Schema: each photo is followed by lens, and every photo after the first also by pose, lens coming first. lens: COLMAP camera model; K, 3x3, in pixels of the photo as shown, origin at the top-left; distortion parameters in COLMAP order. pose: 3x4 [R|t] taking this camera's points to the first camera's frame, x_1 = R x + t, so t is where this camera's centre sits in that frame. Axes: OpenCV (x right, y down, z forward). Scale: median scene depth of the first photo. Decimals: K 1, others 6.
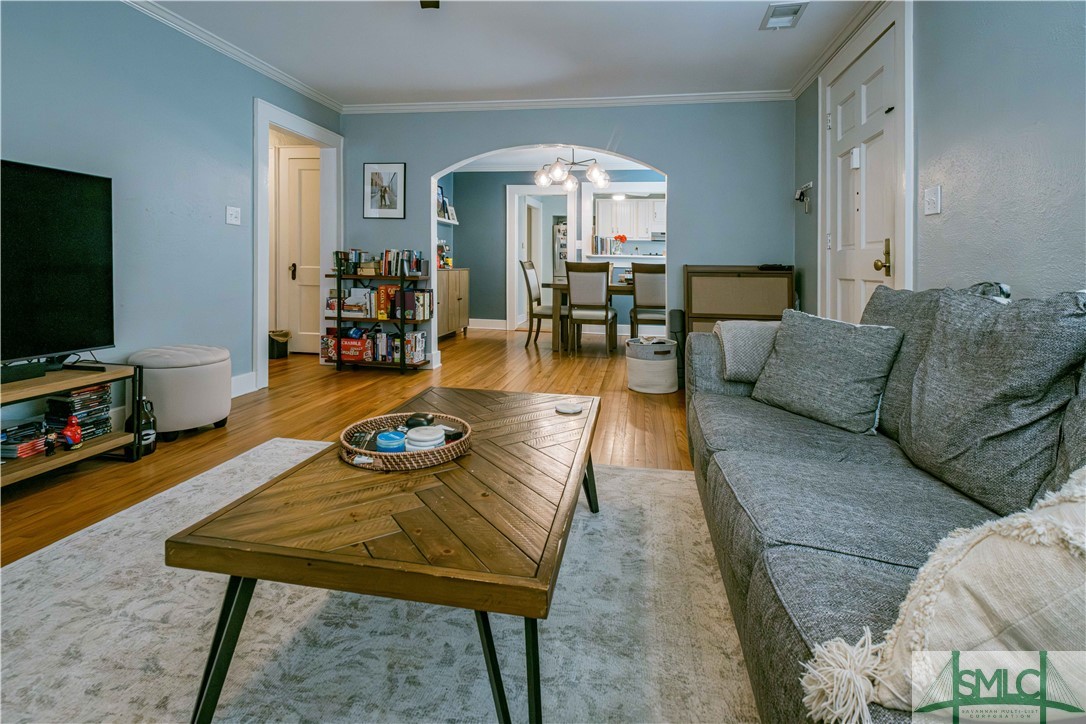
lens RADIAL K [[493.2, 0, 544.0], [0, 493.2, 262.0], [0, 0, 1]] dist [0.011770, -0.004949]
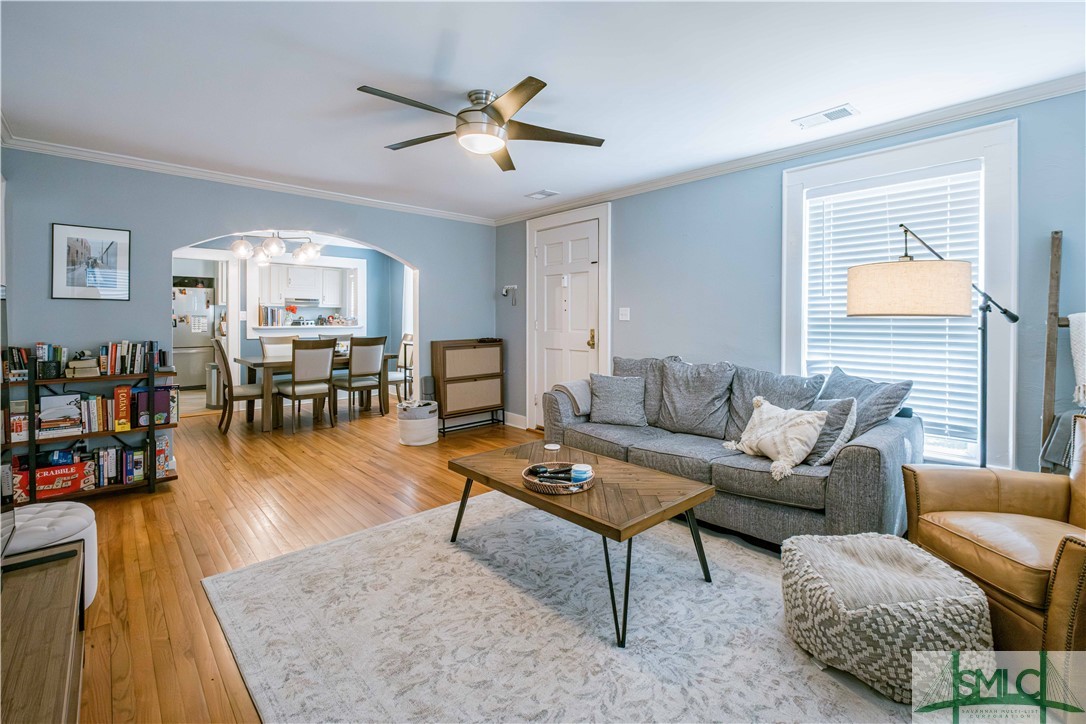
lens RADIAL K [[493.2, 0, 517.1], [0, 493.2, 318.0], [0, 0, 1]] dist [0.011770, -0.004949]
pose [[0.628579, -0.021732, 0.777442, -0.528861], [0.009474, 0.999749, 0.020286, -0.072016], [-0.777688, -0.005385, 0.628627, 0.013592]]
